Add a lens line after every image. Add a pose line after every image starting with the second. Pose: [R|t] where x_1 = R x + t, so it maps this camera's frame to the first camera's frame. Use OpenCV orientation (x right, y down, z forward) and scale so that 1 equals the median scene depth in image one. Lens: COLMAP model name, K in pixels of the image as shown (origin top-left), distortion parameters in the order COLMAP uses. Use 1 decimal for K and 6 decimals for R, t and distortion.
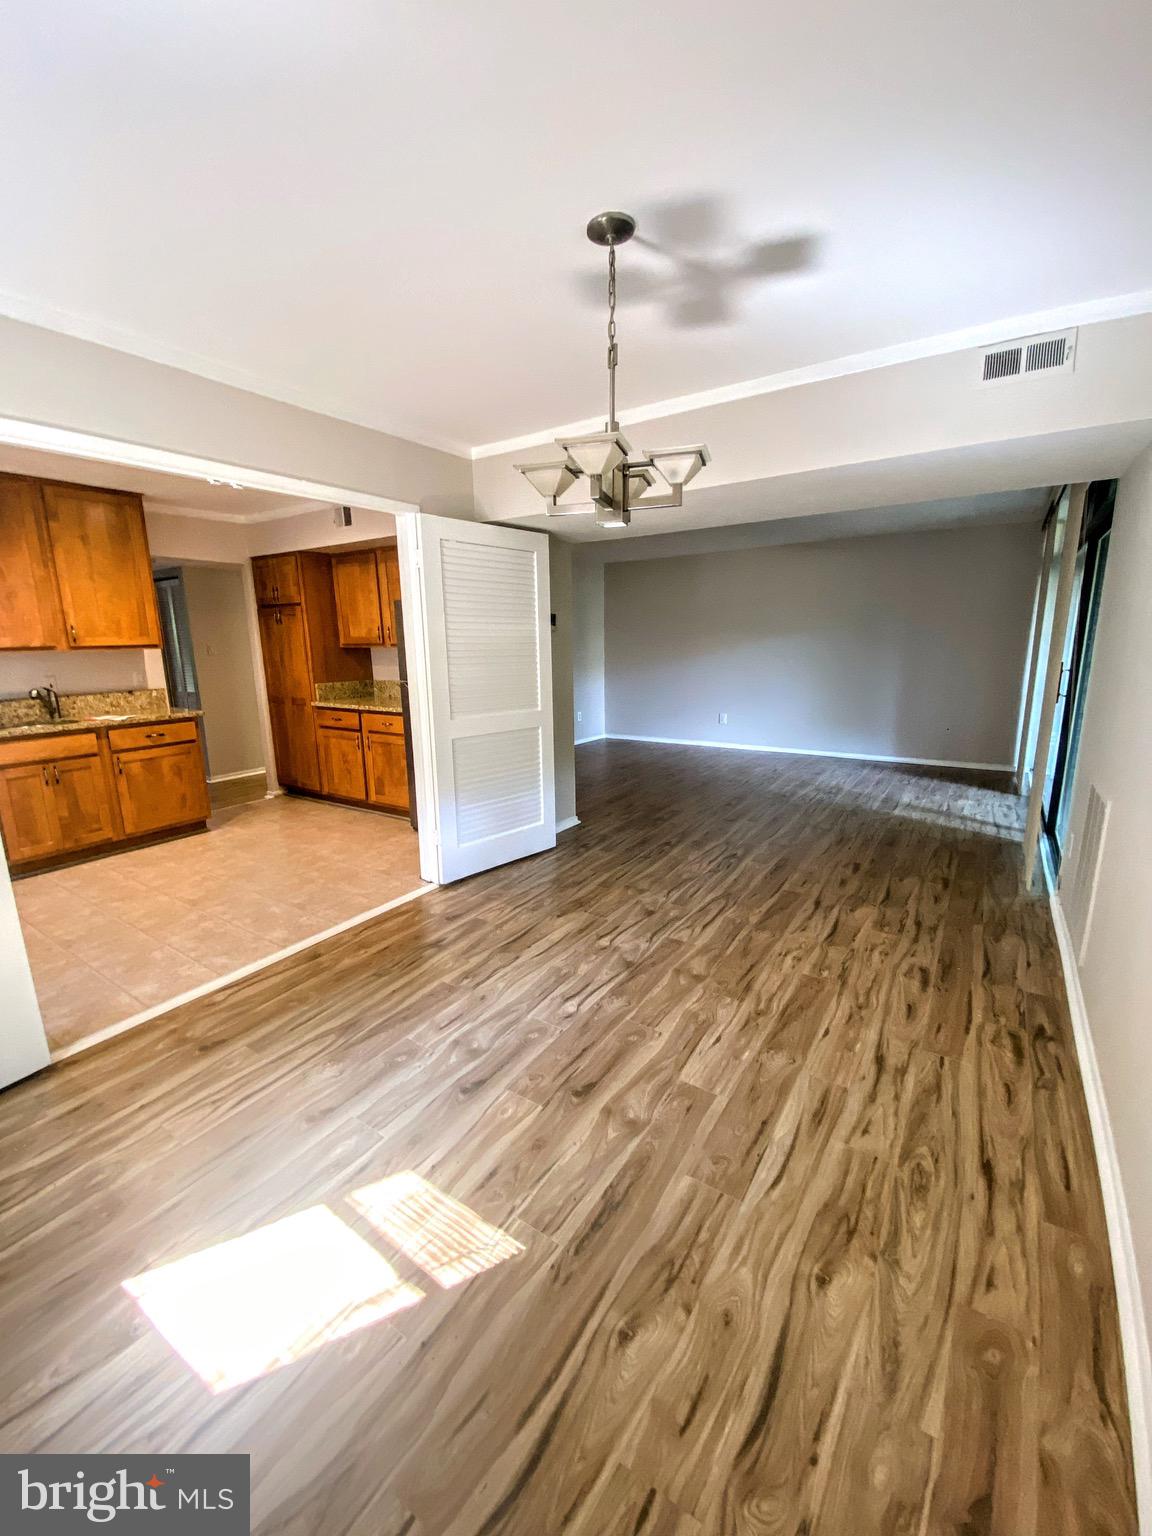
lens RADIAL K [[609.5, 0, 578.7], [0, 609.5, 764.4], [0, 0, 1]] dist [-0.002737, -0.008389]
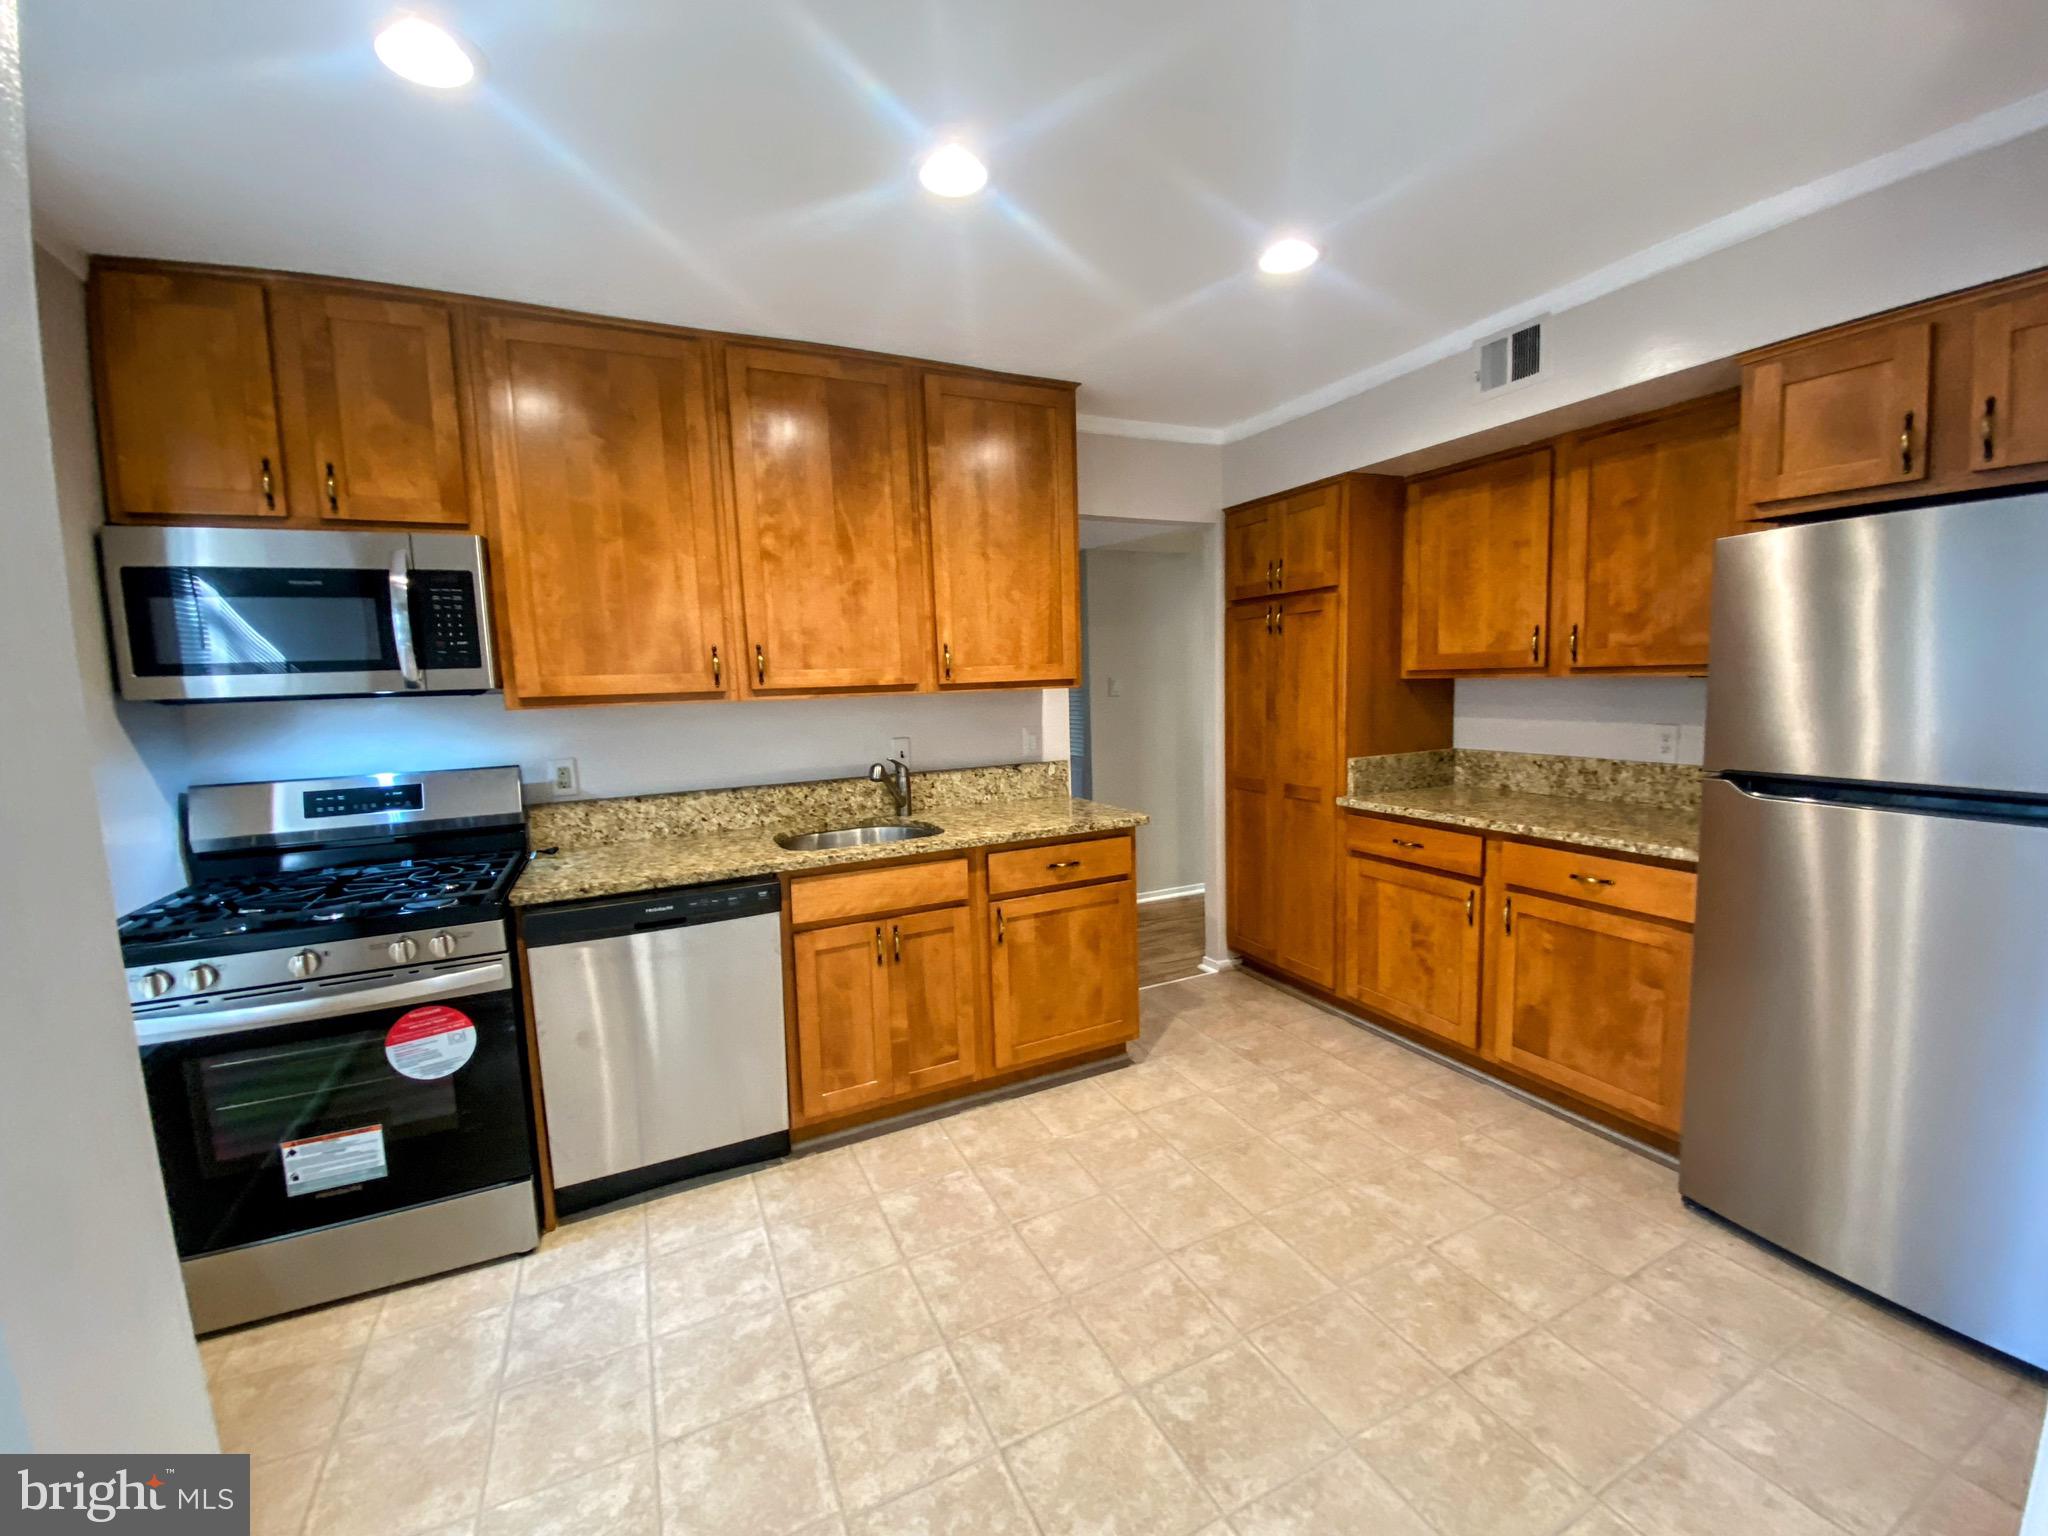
lens RADIAL K [[812.7, 0, 1019.8], [0, 812.7, 765.8], [0, 0, 1]] dist [-0.002737, -0.008389]
pose [[0.848495, 0.040680, -0.527637, -0.399724], [-0.085491, 0.994482, -0.060805, -0.085821], [0.522252, 0.096701, 0.847291, 0.440770]]
